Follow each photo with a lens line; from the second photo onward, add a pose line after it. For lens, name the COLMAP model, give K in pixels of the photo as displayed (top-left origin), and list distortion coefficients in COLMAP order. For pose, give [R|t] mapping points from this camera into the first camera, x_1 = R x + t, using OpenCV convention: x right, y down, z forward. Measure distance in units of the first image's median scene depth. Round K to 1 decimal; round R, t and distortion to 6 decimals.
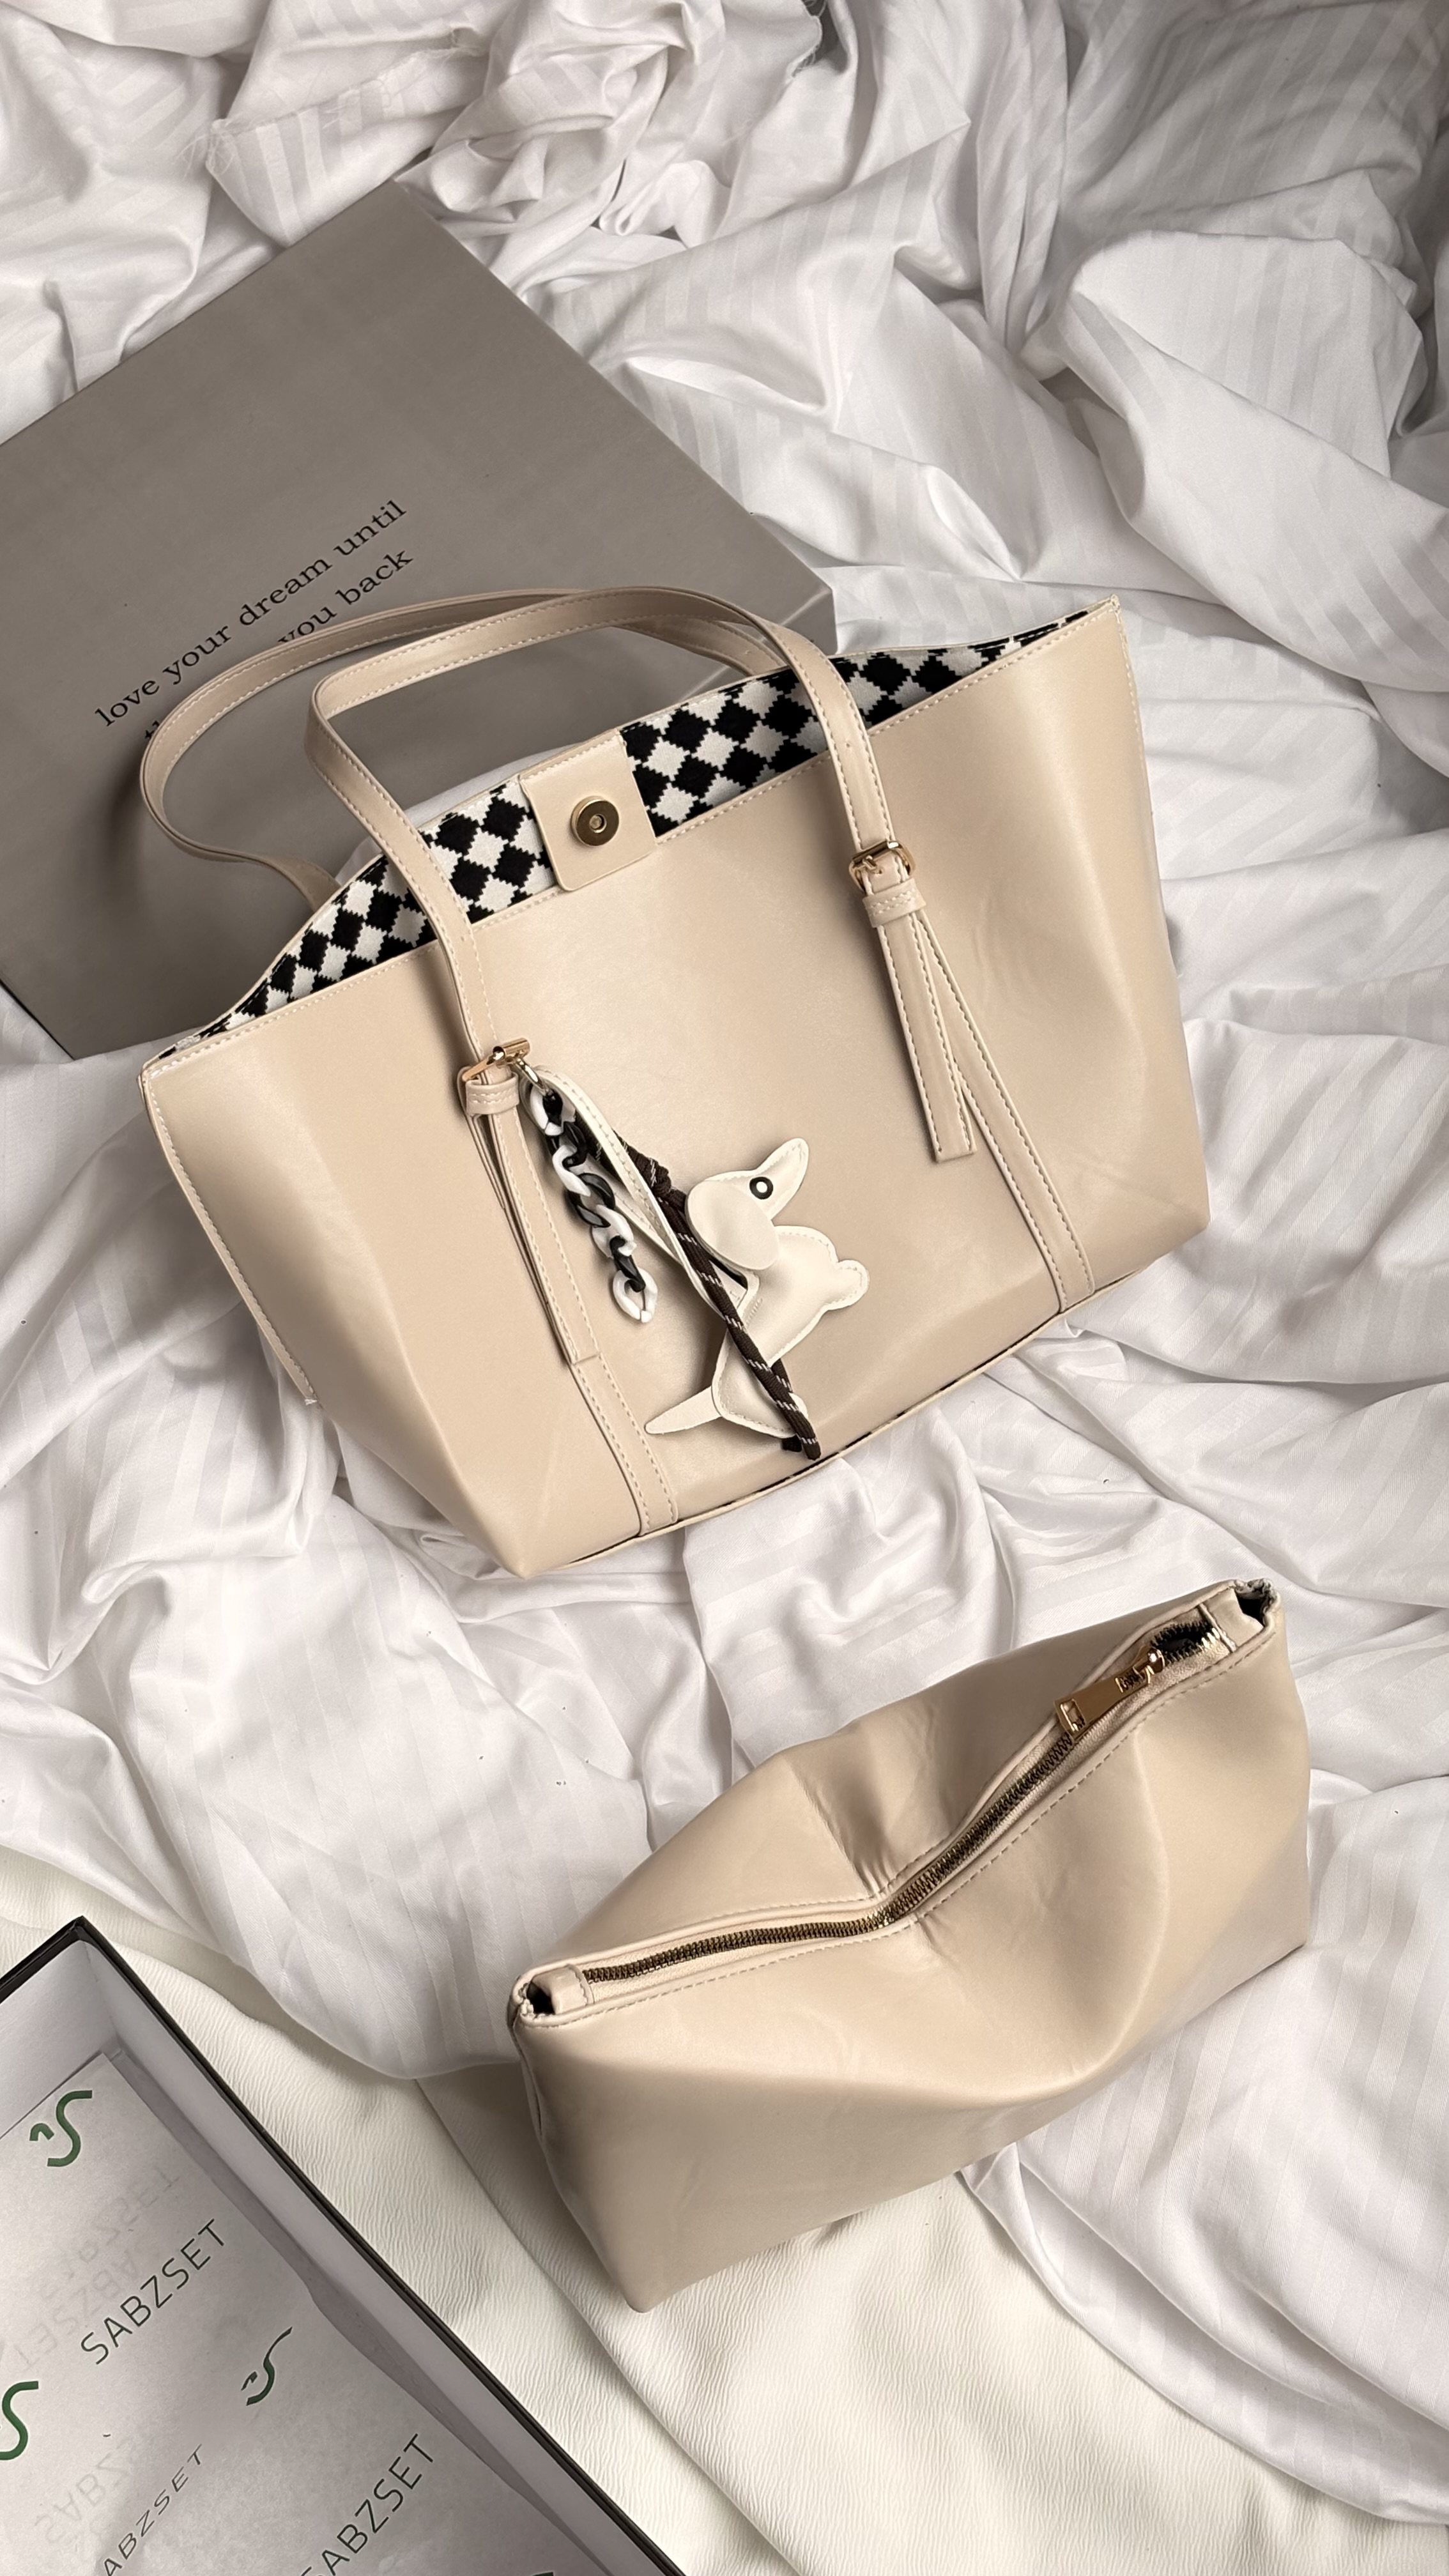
lens RADIAL K [[3920.8, 0, 741.5], [0, 3920.8, 1299.4], [0, 0, 1]] dist [0.077517, 0.000000]
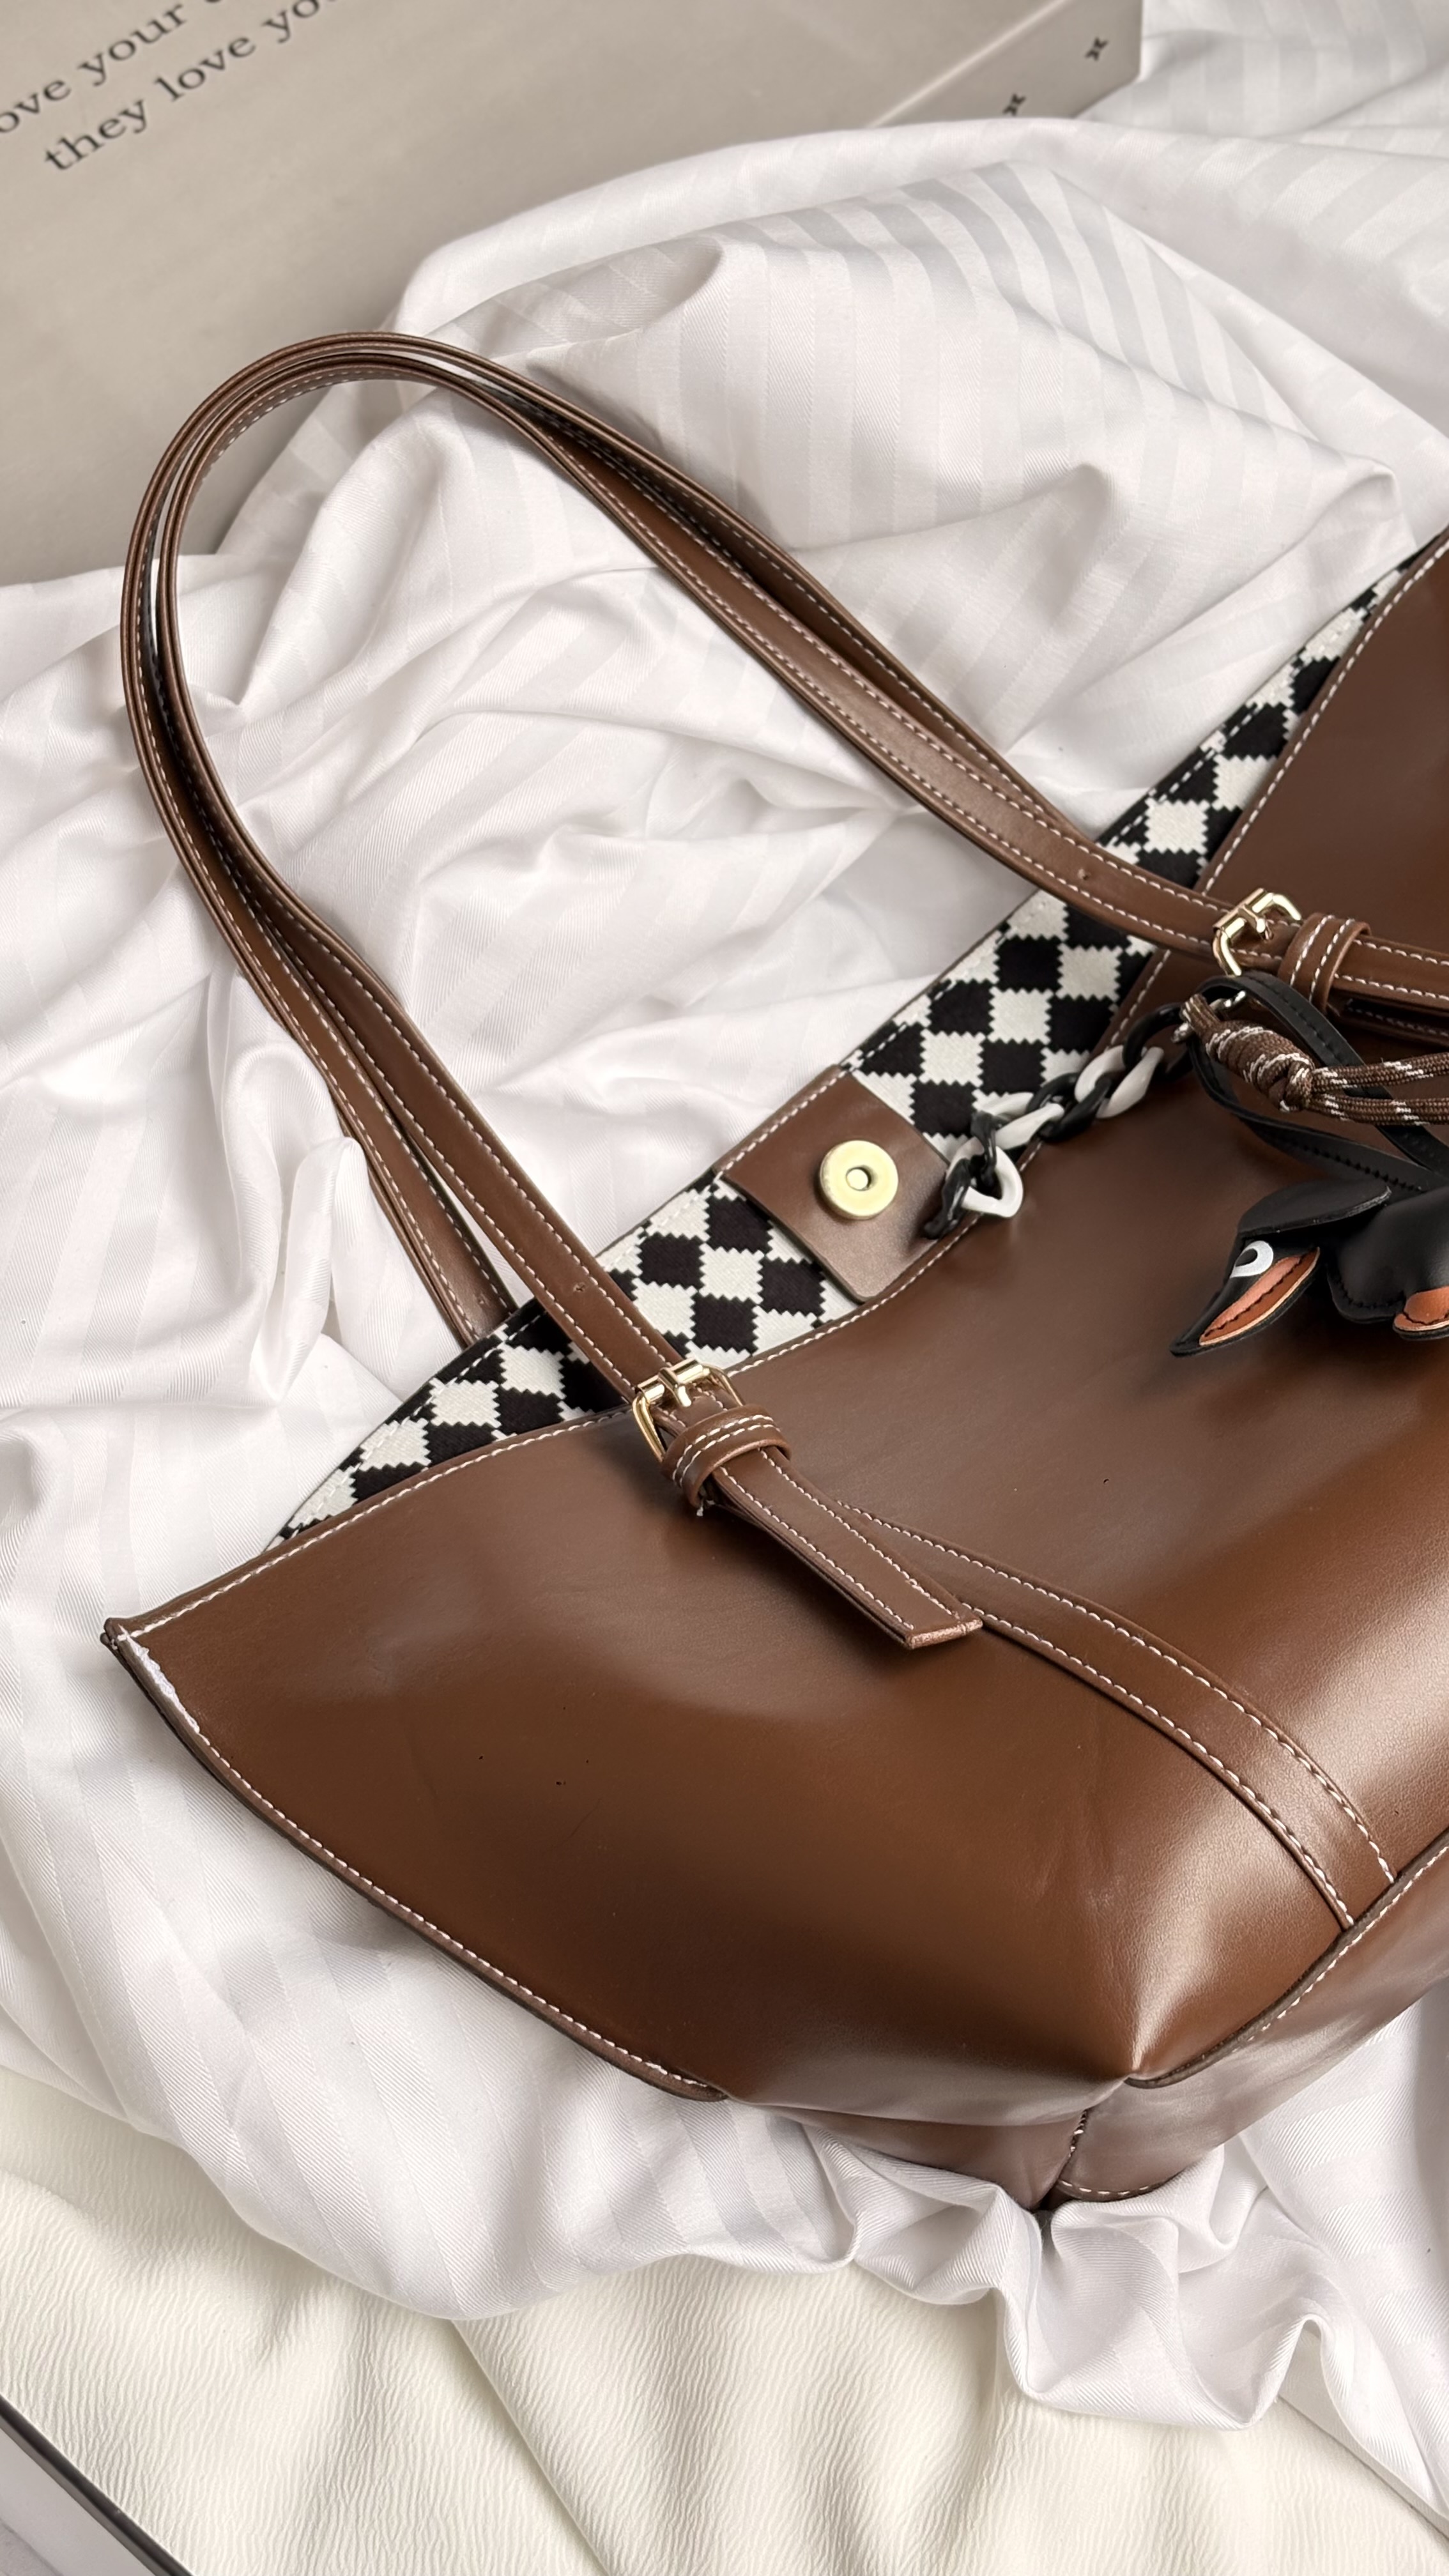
lens RADIAL K [[3920.8, 0, 691.2], [0, 3920.8, 1292.9], [0, 0, 1]] dist [0.077517, 0.000000]
pose [[0.999801, 0.016783, -0.010742, -0.038470], [-0.017297, 0.998617, -0.049644, 0.065275], [0.009894, 0.049820, 0.998709, 0.375501]]
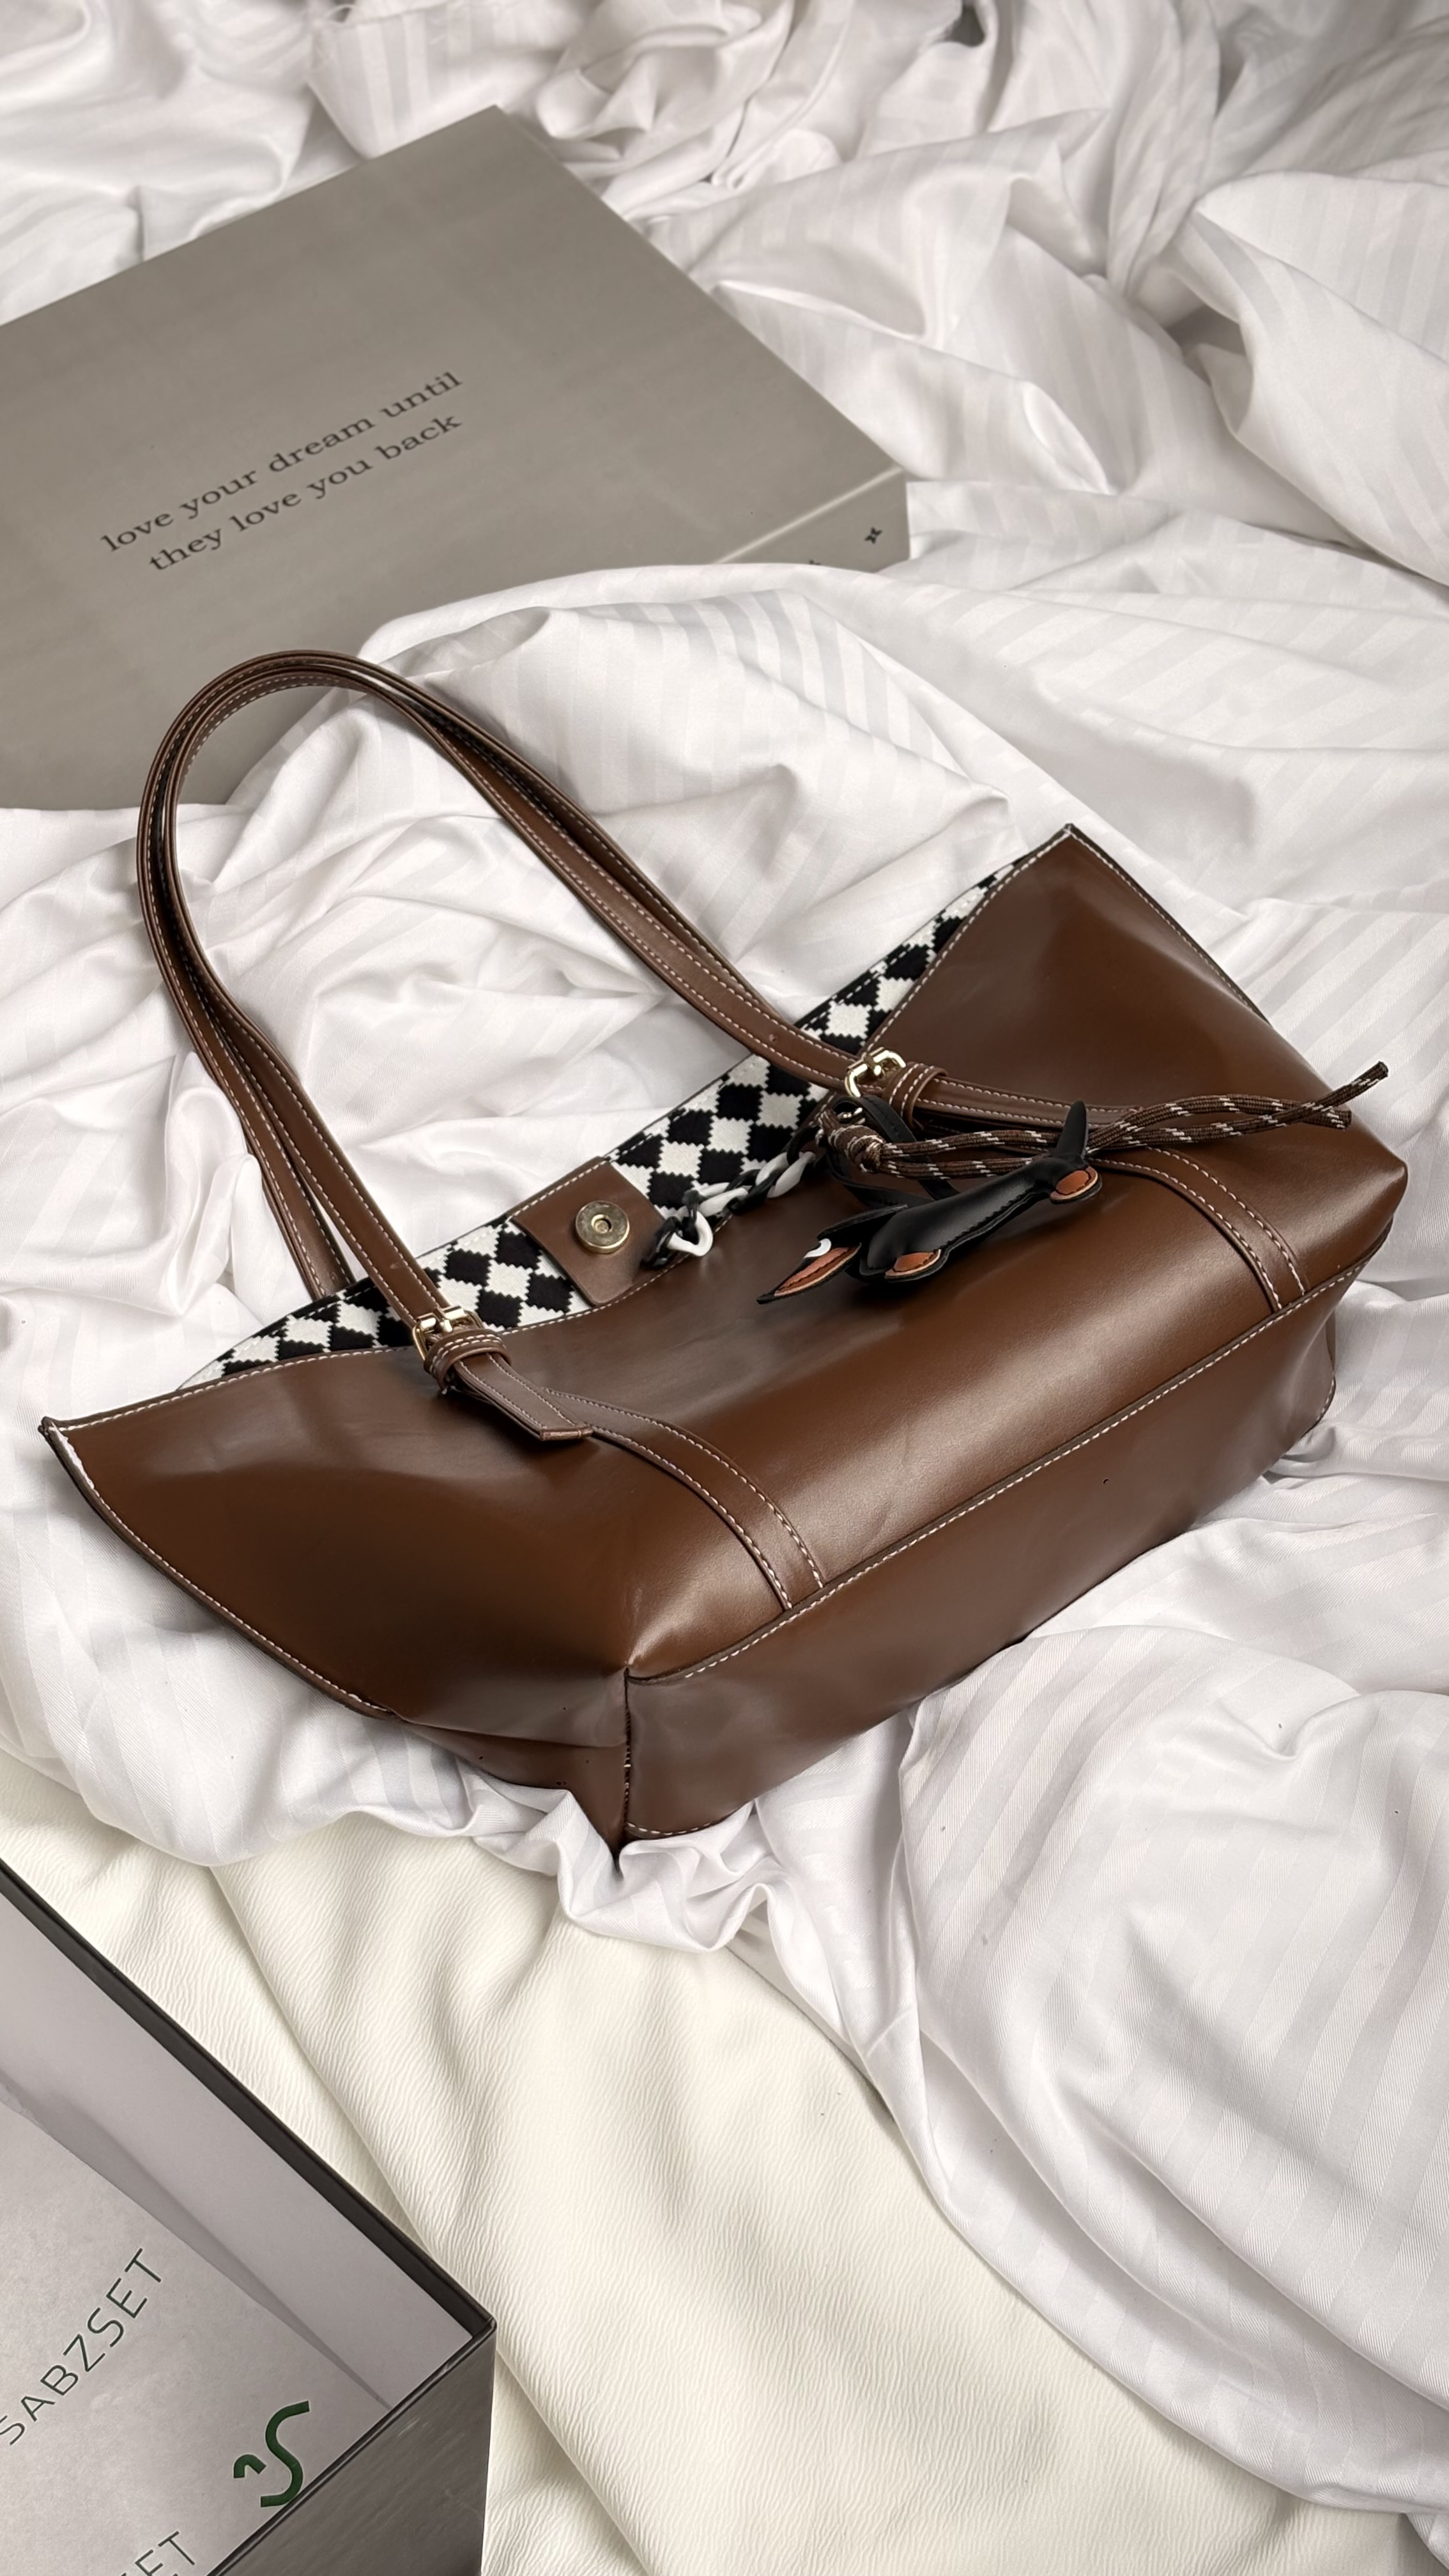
lens RADIAL K [[3920.8, 0, 743.5], [0, 3920.8, 1274.1], [0, 0, 1]] dist [0.077517, 0.000000]
pose [[0.993959, 0.082335, -0.072563, 0.066943], [-0.096278, 0.971543, -0.216413, 0.202887], [0.052680, 0.222092, 0.973601, 0.140851]]
